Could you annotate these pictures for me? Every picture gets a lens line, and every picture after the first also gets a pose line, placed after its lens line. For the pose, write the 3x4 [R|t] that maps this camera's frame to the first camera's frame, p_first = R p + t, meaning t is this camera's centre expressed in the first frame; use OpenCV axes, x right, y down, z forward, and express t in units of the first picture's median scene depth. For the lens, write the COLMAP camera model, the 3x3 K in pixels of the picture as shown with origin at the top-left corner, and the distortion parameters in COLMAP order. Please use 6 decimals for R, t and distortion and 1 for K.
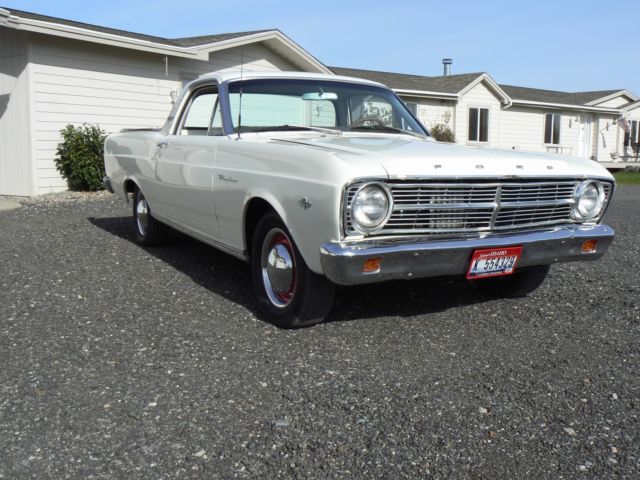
lens RADIAL K [[690.0, 0, 315.6], [0, 690.0, 239.9], [0, 0, 1]] dist [-0.184211, 0.221582]
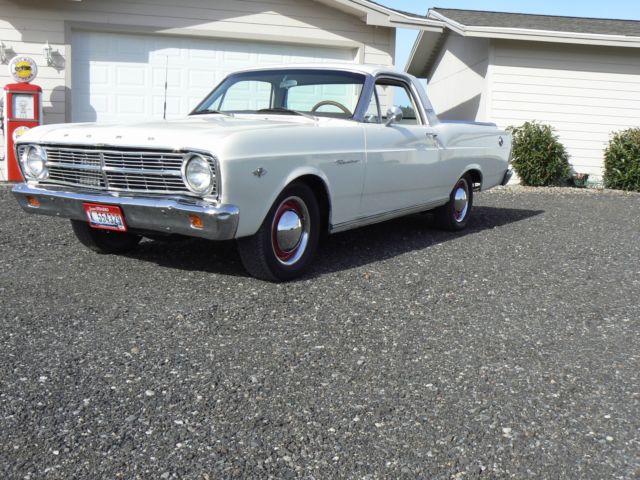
lens RADIAL K [[690.0, 0, 315.6], [0, 690.0, 239.9], [0, 0, 1]] dist [-0.184211, 0.221582]
pose [[0.508638, 0.138200, -0.849816, 1.444478], [-0.146058, 0.986577, 0.073022, -0.067014], [0.848501, 0.086980, 0.521996, 0.685910]]
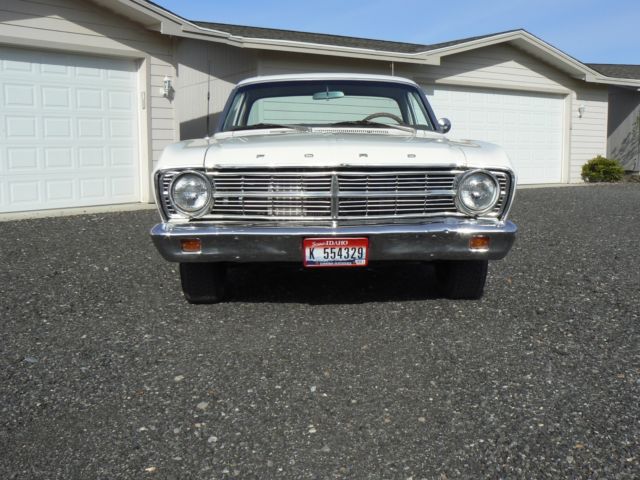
lens RADIAL K [[690.0, 0, 315.6], [0, 690.0, 239.9], [0, 0, 1]] dist [-0.184211, 0.221582]
pose [[0.887265, 0.041733, -0.459367, 0.684575], [-0.046093, 0.998936, 0.001724, 0.014647], [0.458951, 0.019644, 0.888245, 0.096181]]
